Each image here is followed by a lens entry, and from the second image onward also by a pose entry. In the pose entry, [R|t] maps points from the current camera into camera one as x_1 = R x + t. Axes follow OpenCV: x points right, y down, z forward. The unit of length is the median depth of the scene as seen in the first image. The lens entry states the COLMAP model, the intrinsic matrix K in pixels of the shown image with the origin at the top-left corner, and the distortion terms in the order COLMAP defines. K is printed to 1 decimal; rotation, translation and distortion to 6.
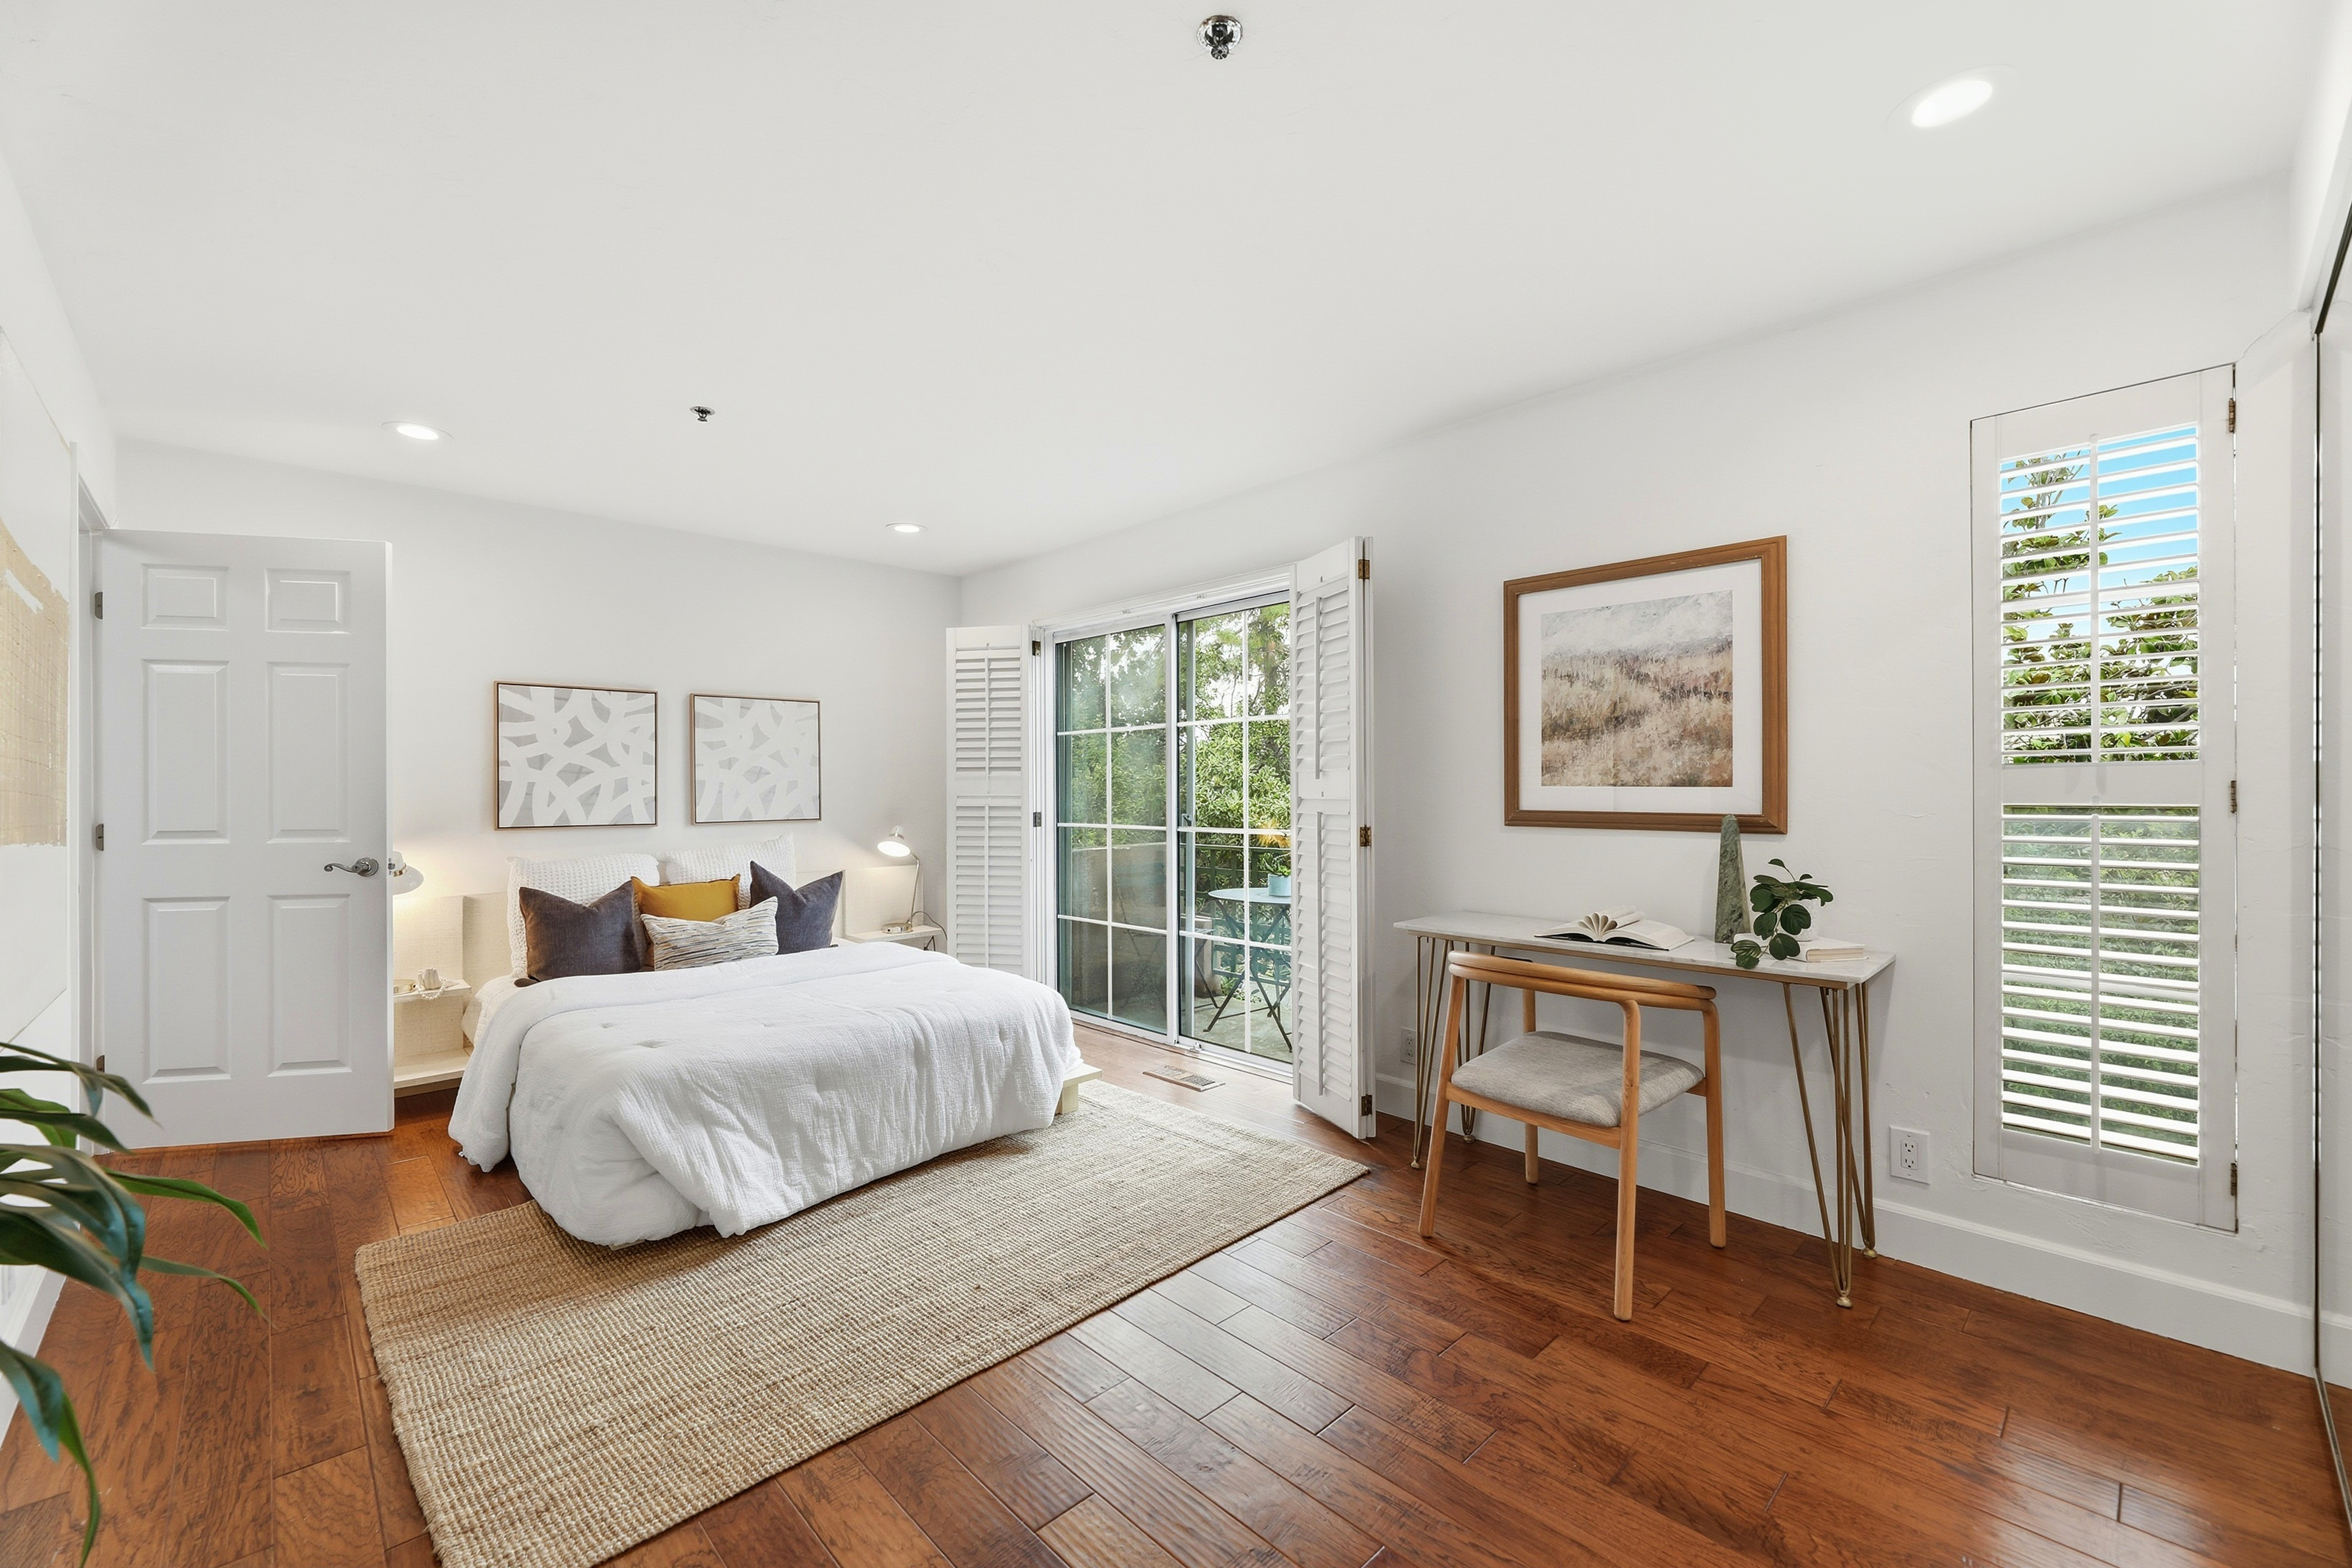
lens RADIAL K [[950.4, 0, 1164.2], [0, 950.4, 788.7], [0, 0, 1]] dist [-0.001177, -0.000657]
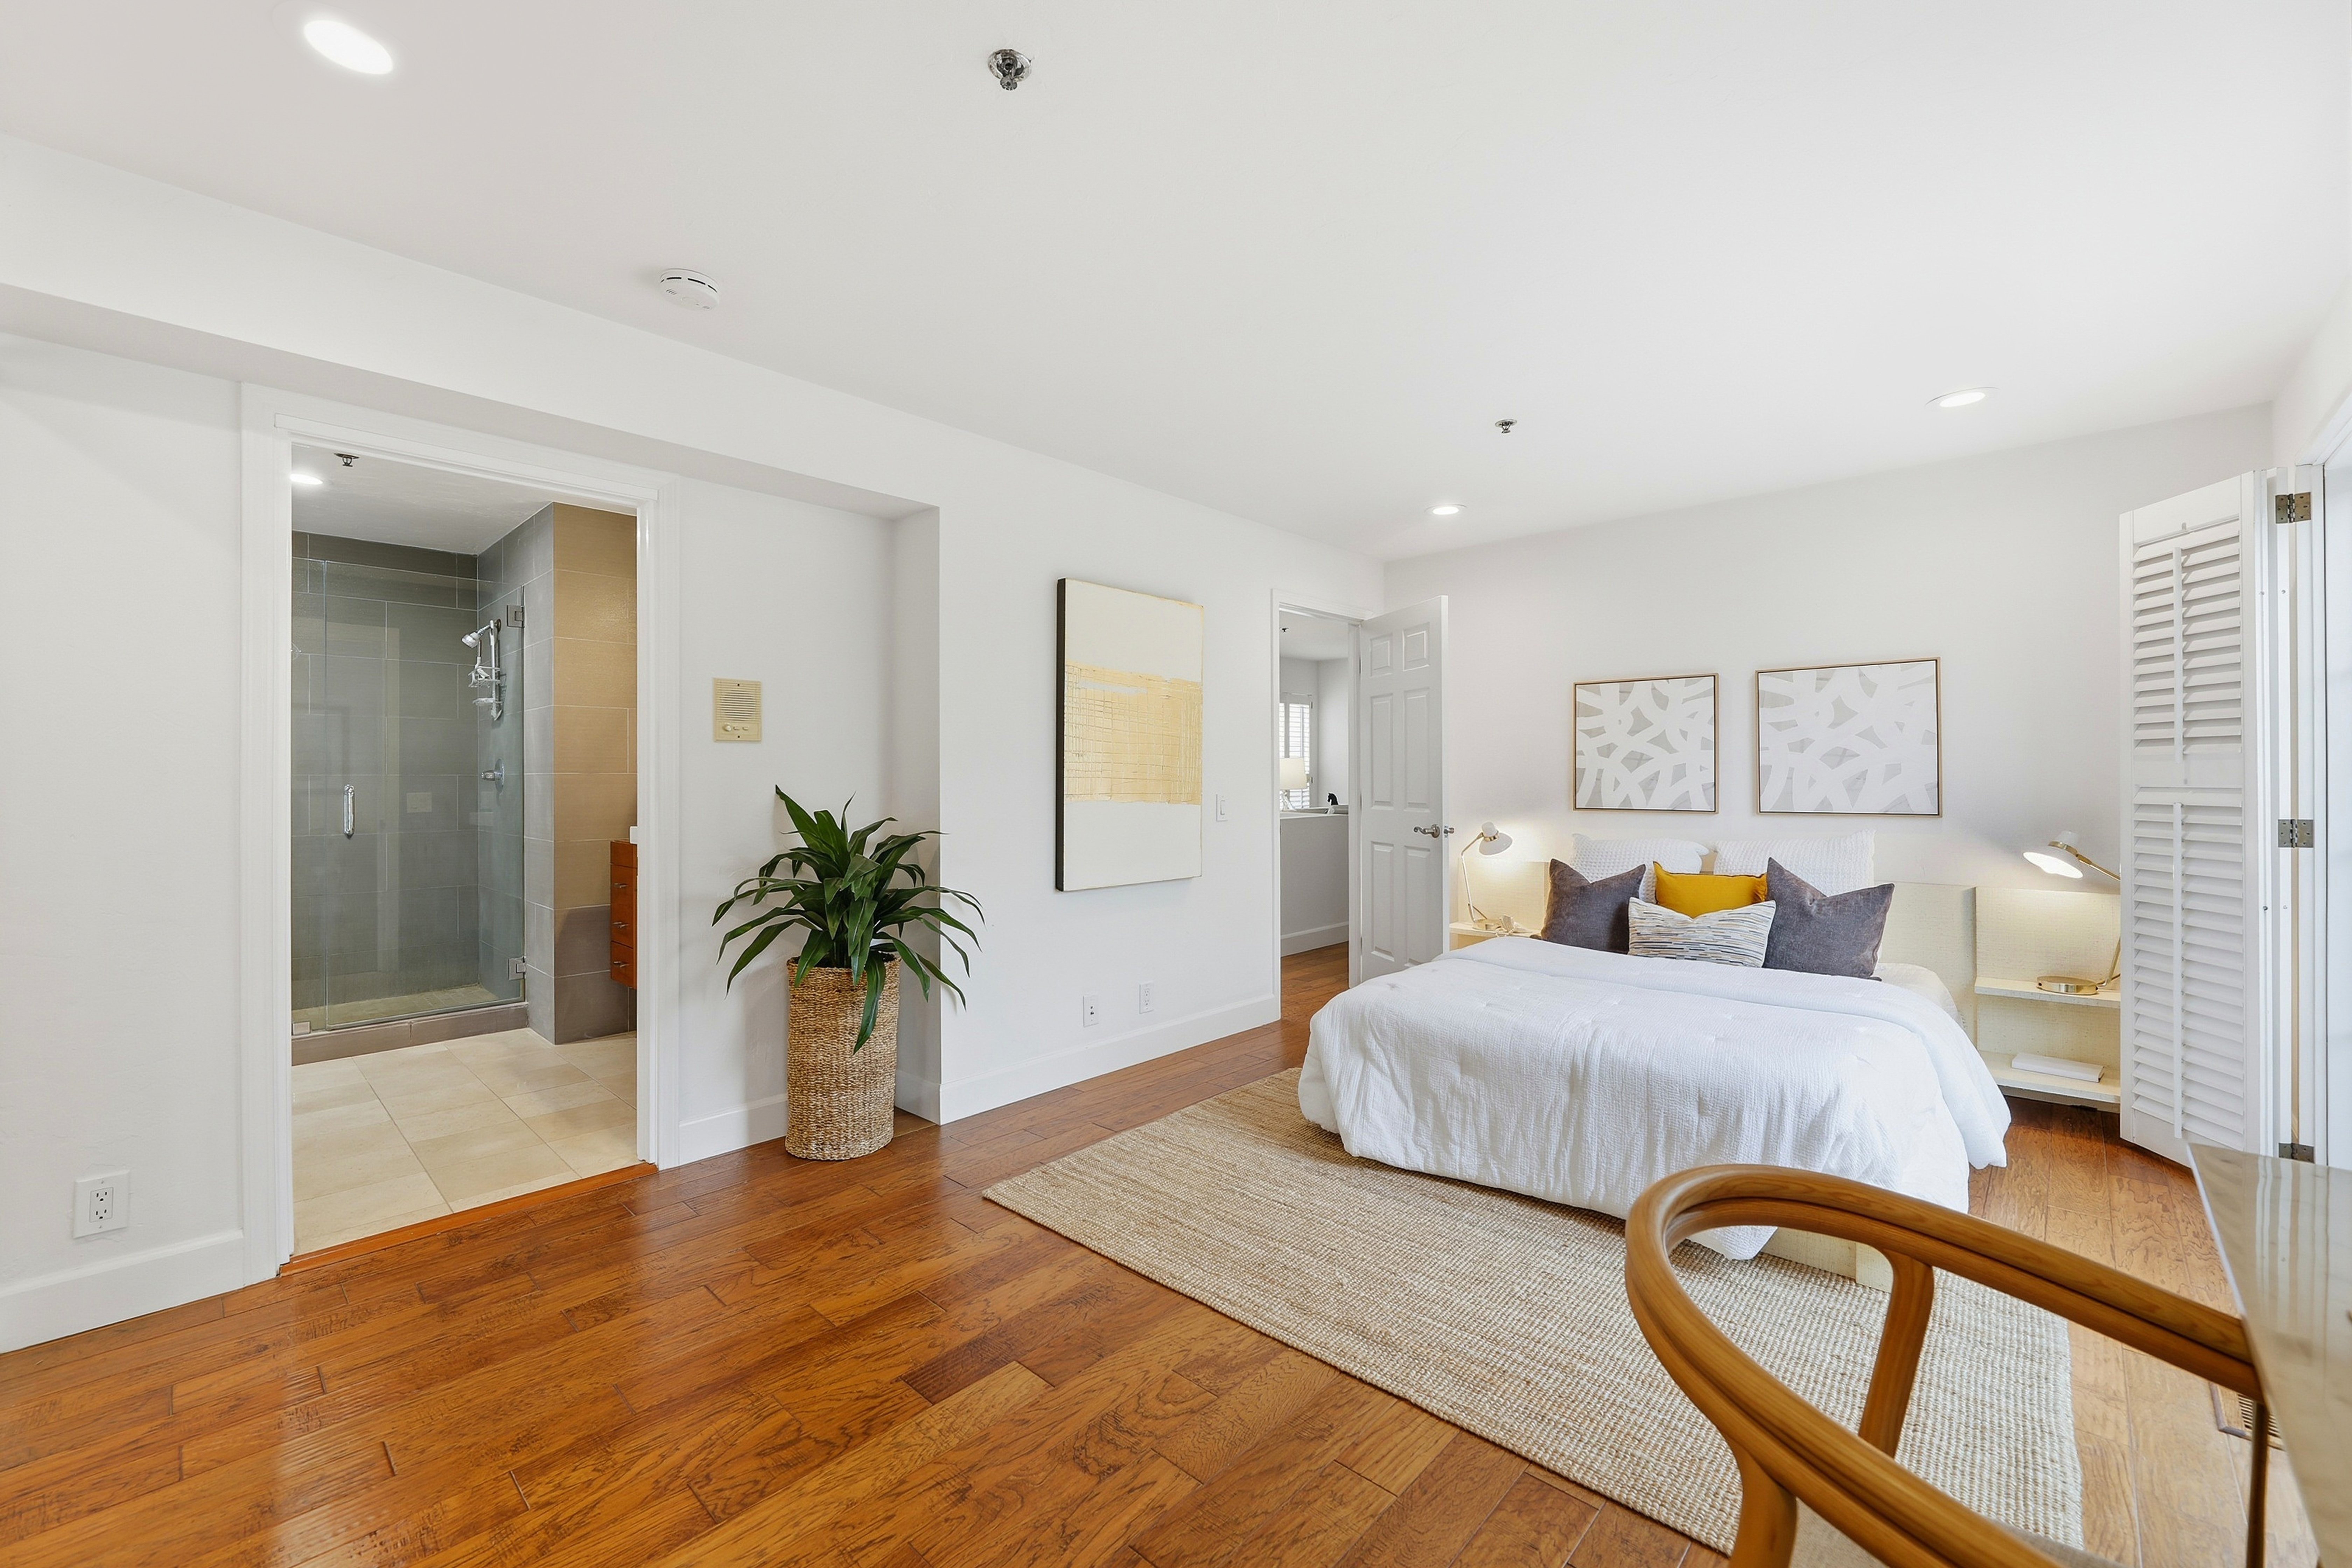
lens RADIAL K [[950.4, 0, 1171.2], [0, 950.4, 779.4], [0, 0, 1]] dist [-0.001177, -0.000657]
pose [[0.059680, 0.006934, -0.998194, 0.435254], [0.002117, 0.999973, 0.007073, -0.003427], [0.998215, -0.002536, 0.059663, 0.430954]]
